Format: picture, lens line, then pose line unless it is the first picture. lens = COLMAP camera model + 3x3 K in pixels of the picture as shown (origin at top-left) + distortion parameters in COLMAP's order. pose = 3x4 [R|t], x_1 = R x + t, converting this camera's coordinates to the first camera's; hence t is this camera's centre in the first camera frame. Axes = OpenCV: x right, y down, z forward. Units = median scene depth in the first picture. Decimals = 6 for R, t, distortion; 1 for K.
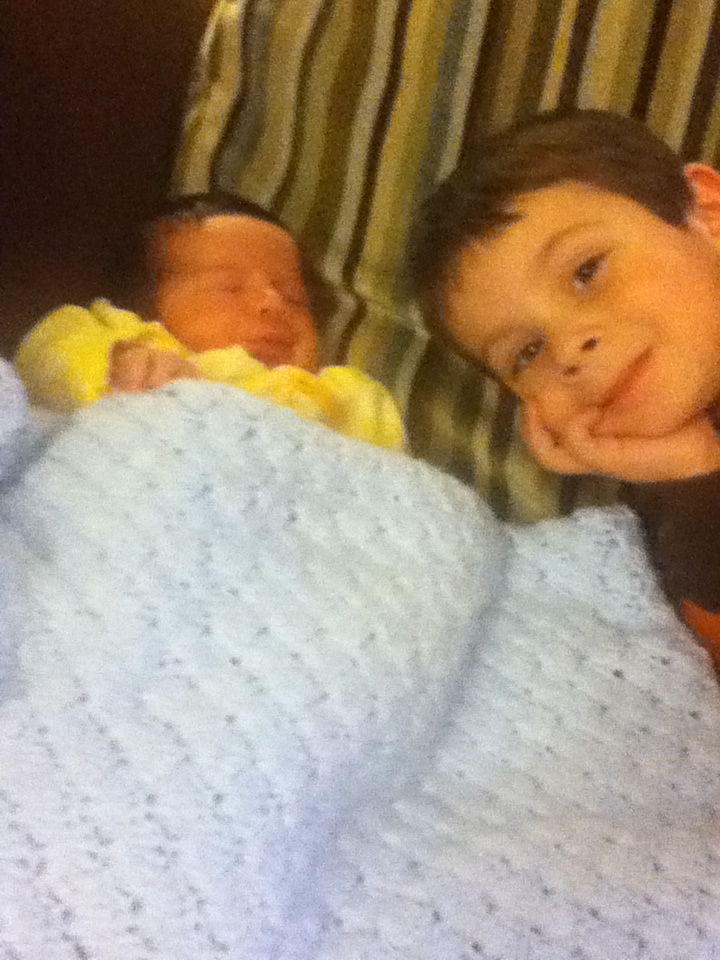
lens RADIAL K [[712.7, 0, 360.0], [0, 712.7, 480.0], [0, 0, 1]] dist [0.041144, -0.002019]
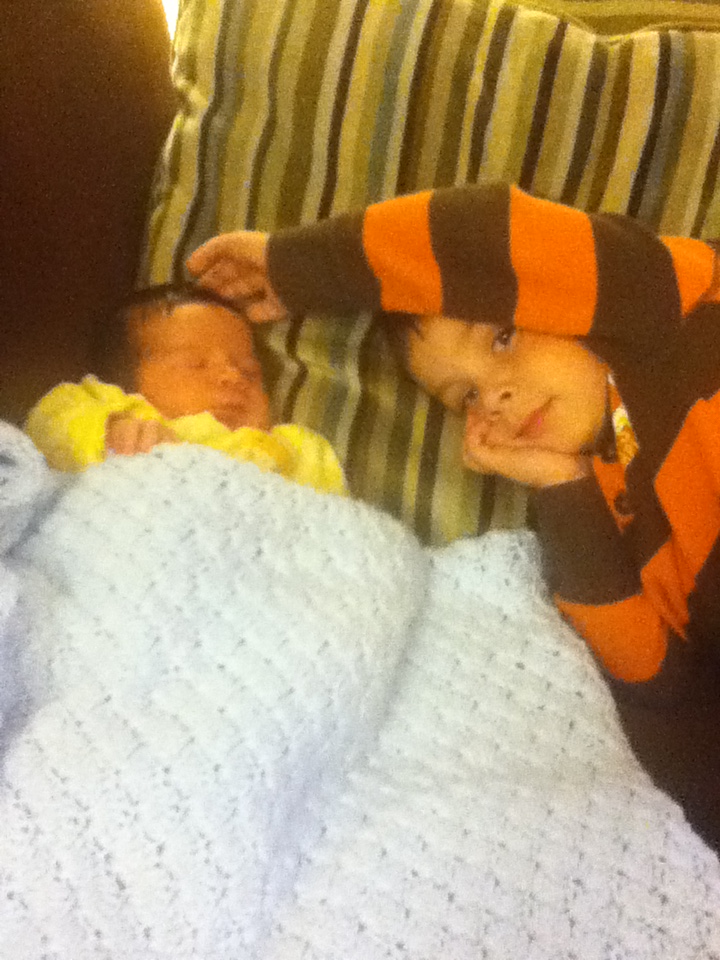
lens RADIAL K [[703.7, 0, 360.0], [0, 703.7, 480.0], [0, 0, 1]] dist [0.001087, 0.001834]
pose [[0.994914, -0.027729, 0.096836, -0.035321], [0.031341, 0.998861, -0.035980, -0.023924], [-0.095728, 0.038832, 0.994650, -0.252538]]
